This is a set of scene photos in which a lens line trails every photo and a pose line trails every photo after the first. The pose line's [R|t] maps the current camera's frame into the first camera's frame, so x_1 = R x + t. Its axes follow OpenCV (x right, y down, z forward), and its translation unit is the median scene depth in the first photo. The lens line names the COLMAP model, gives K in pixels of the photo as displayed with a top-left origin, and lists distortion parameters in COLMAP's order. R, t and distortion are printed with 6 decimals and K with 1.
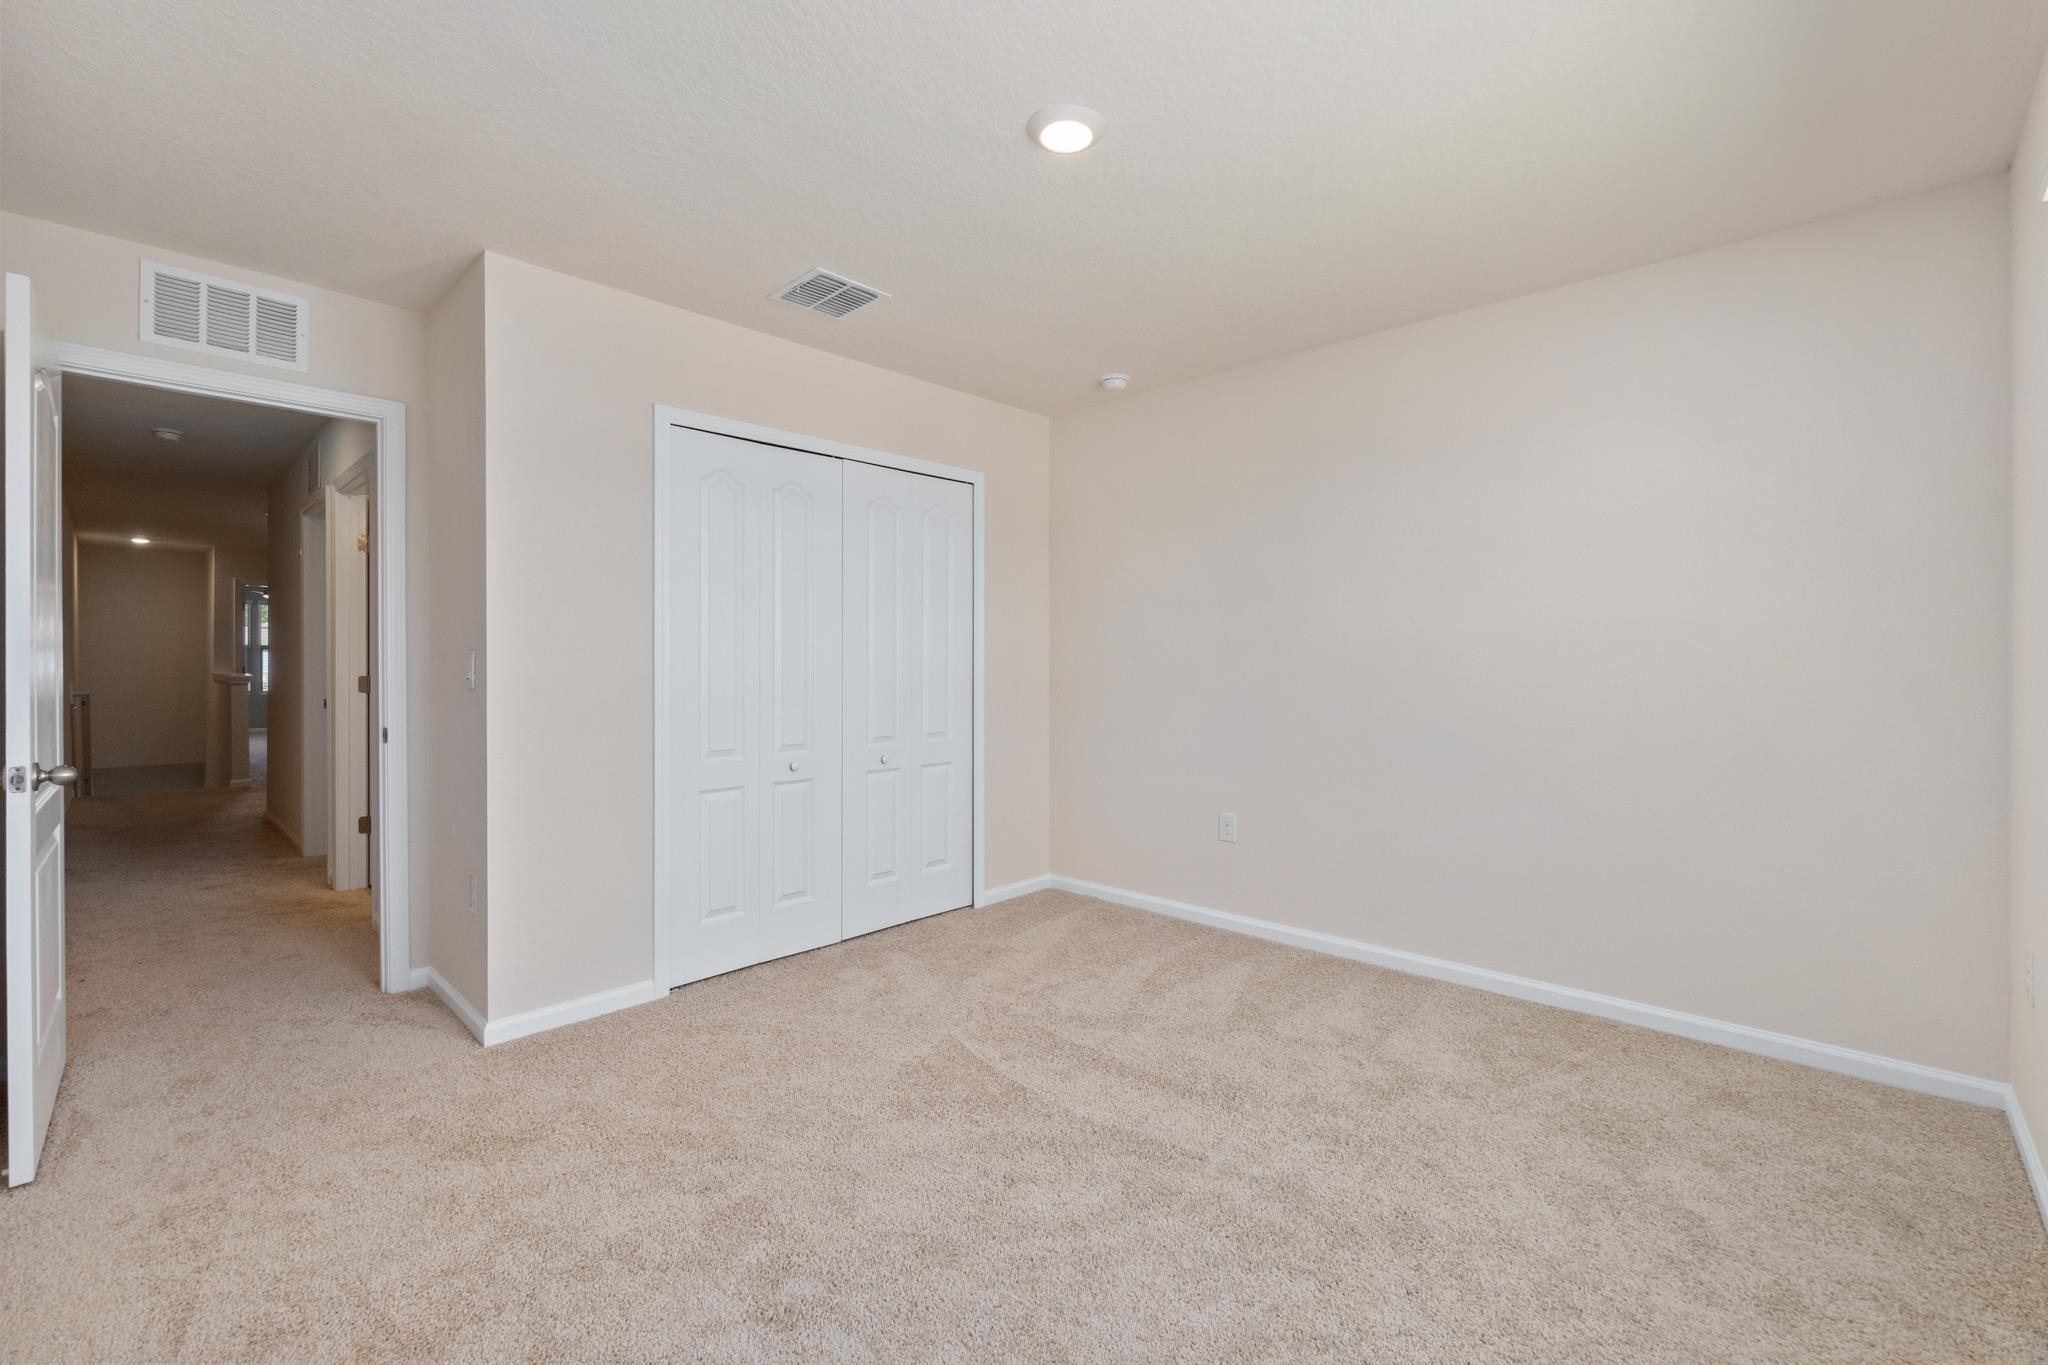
lens RADIAL K [[867.3, 0, 1020.8], [0, 867.3, 671.9], [0, 0, 1]] dist [0.000309, 0.000009]
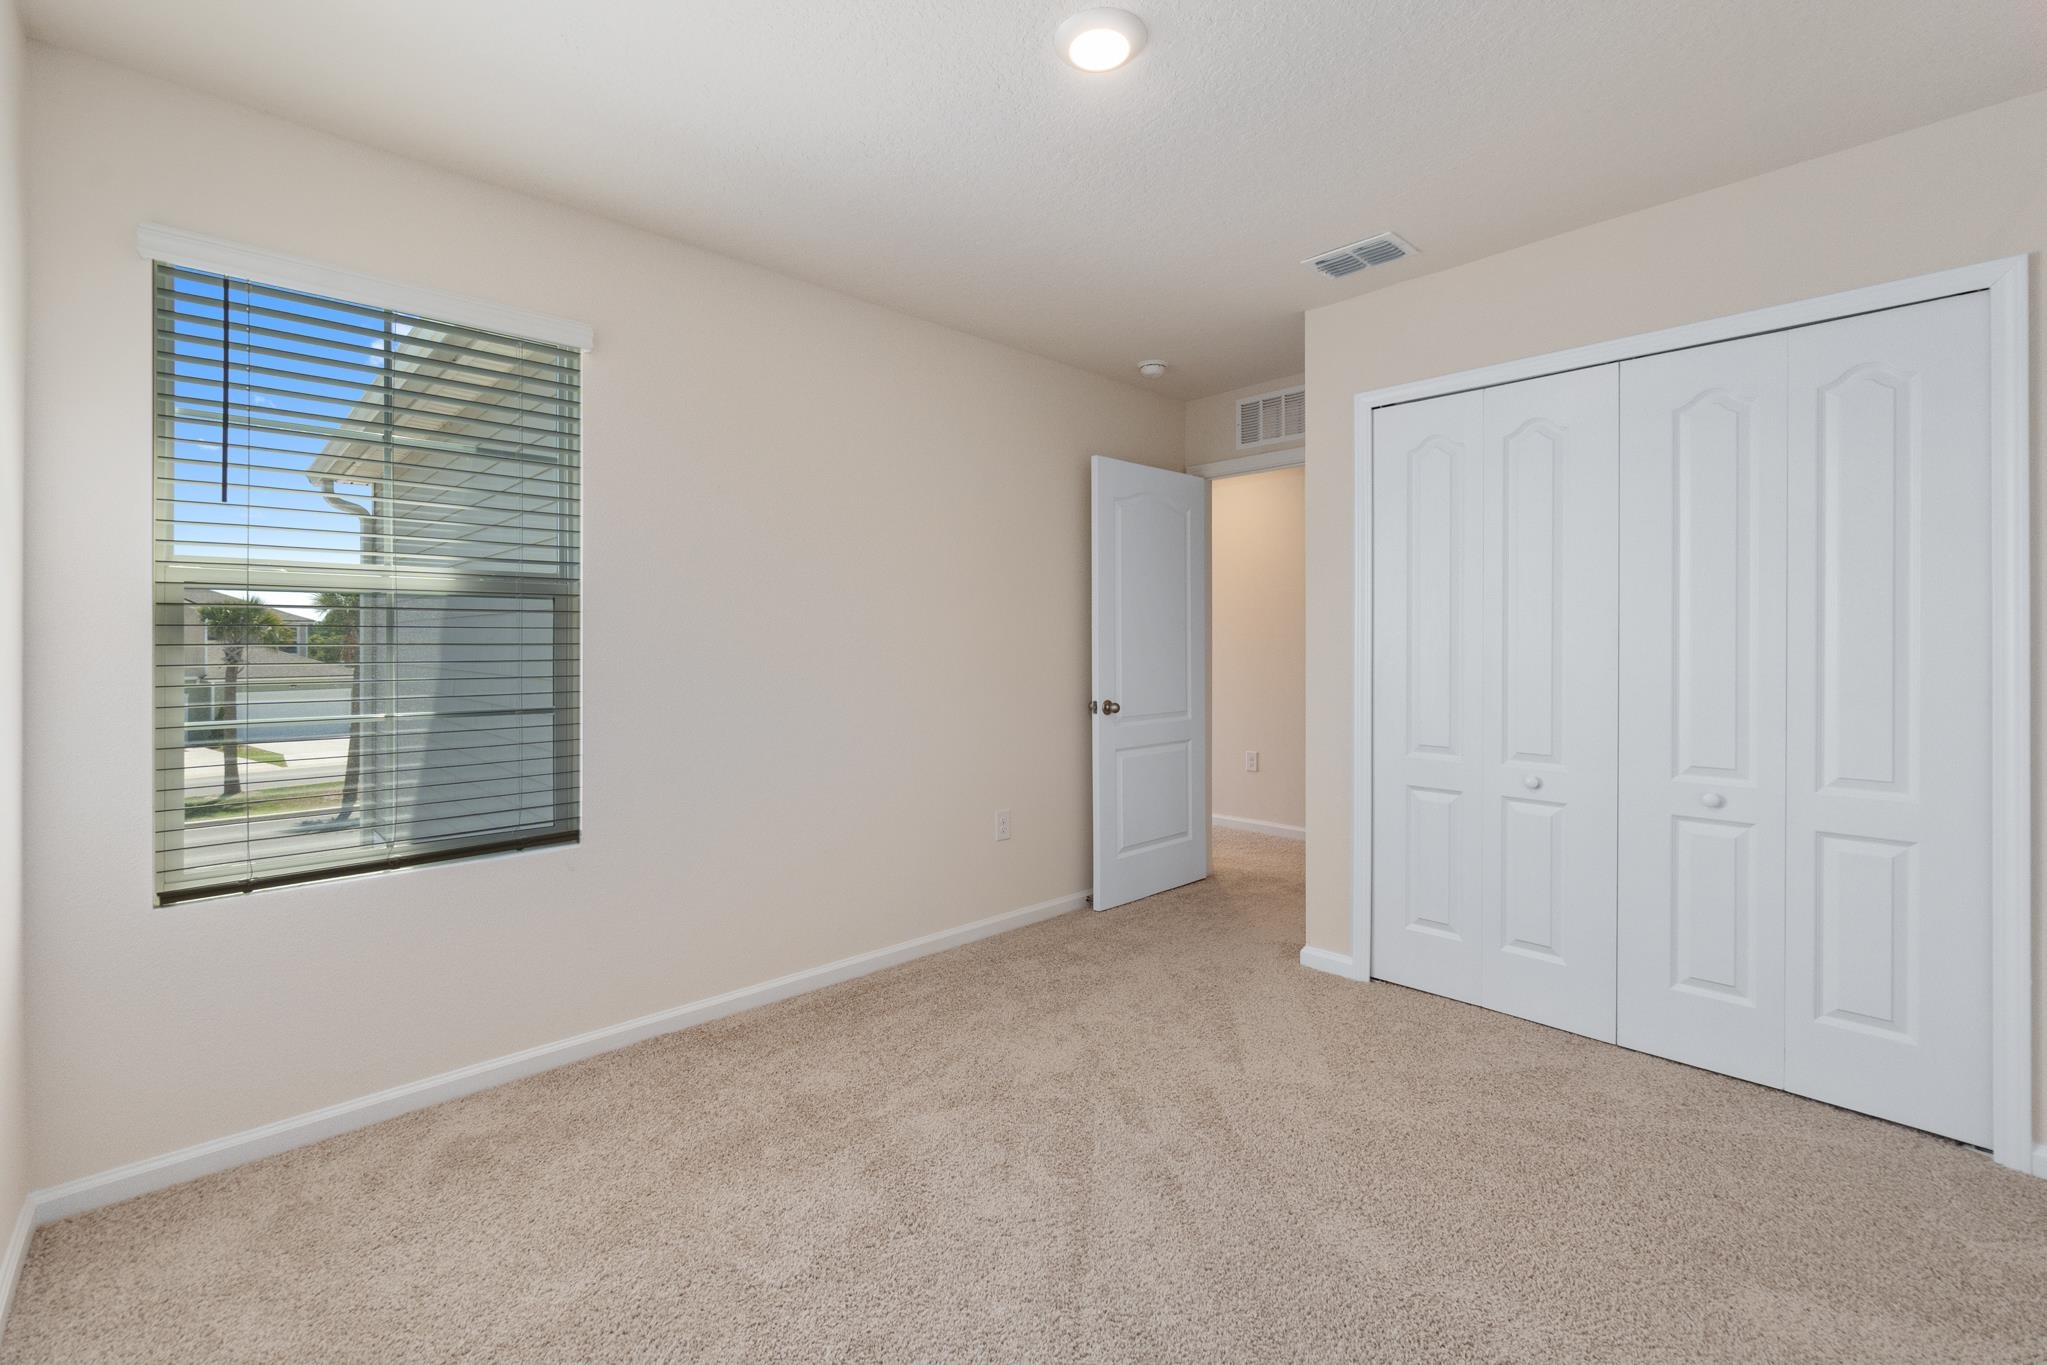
lens RADIAL K [[884.1, 0, 1020.5], [0, 884.1, 650.8], [0, 0, 1]] dist [-0.001435, 0.004670]
pose [[-0.055298, 0.006984, -0.998445, 0.604286], [-0.005392, 0.999959, 0.007294, -0.014264], [0.998455, 0.005787, -0.055258, 0.624108]]
